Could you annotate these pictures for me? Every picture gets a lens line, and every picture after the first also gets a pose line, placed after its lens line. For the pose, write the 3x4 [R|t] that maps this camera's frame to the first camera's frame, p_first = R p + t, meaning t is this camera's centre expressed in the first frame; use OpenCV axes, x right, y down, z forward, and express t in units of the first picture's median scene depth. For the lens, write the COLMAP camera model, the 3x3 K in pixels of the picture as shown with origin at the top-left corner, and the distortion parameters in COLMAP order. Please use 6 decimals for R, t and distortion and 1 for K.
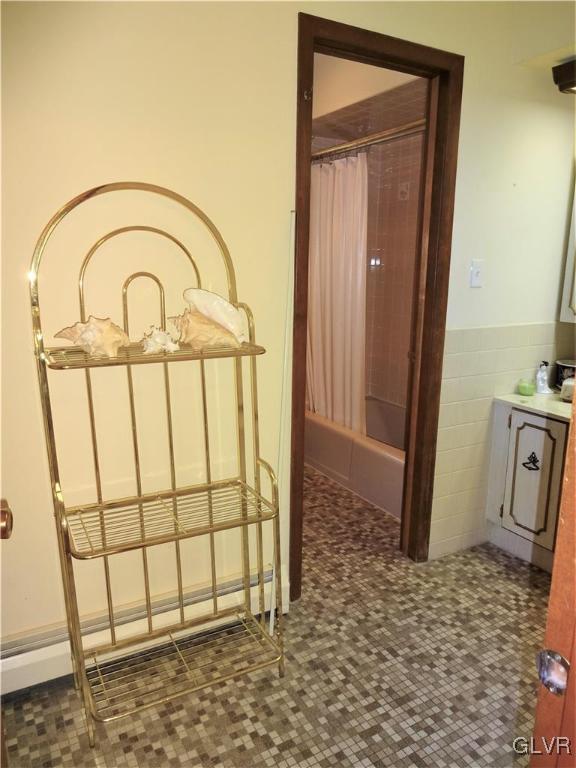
lens RADIAL K [[566.9, 0, 282.3], [0, 566.9, 383.6], [0, 0, 1]] dist [-0.005785, -0.007956]
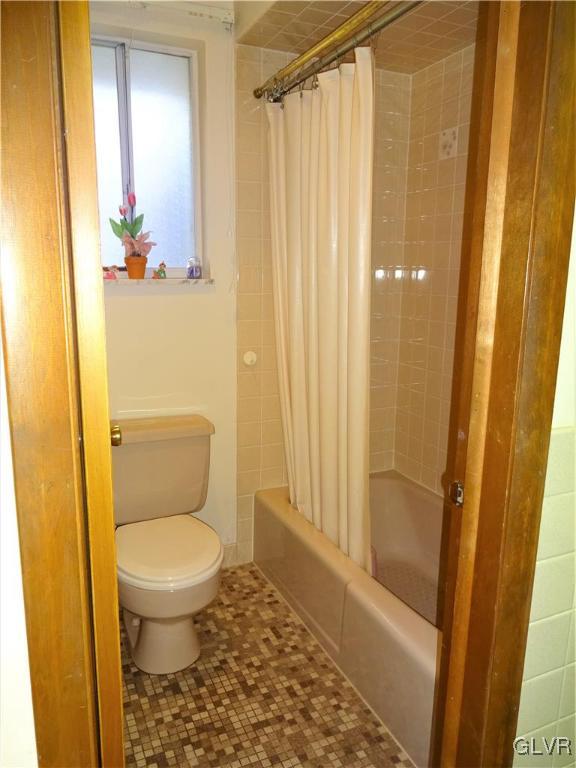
lens RADIAL K [[566.9, 0, 284.1], [0, 566.9, 383.7], [0, 0, 1]] dist [-0.005785, -0.007956]
pose [[0.996825, 0.016553, -0.077887, 0.131239], [-0.017971, 0.999685, -0.017533, -0.104404], [0.077573, 0.018877, 0.996808, 0.561882]]
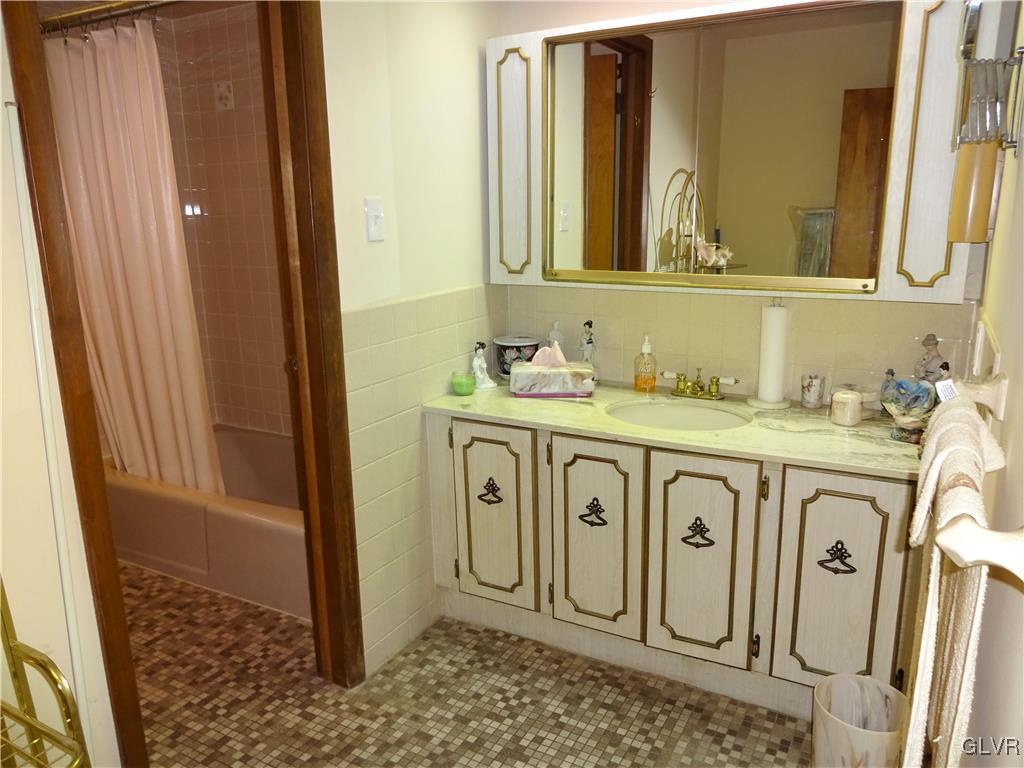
lens RADIAL K [[755.8, 0, 509.6], [0, 755.8, 384.1], [0, 0, 1]] dist [-0.005785, -0.007956]
pose [[0.846242, -0.148907, 0.511568, 0.011346], [0.141628, 0.988476, 0.053443, -0.033019], [-0.513630, 0.027227, 0.857579, 0.184945]]
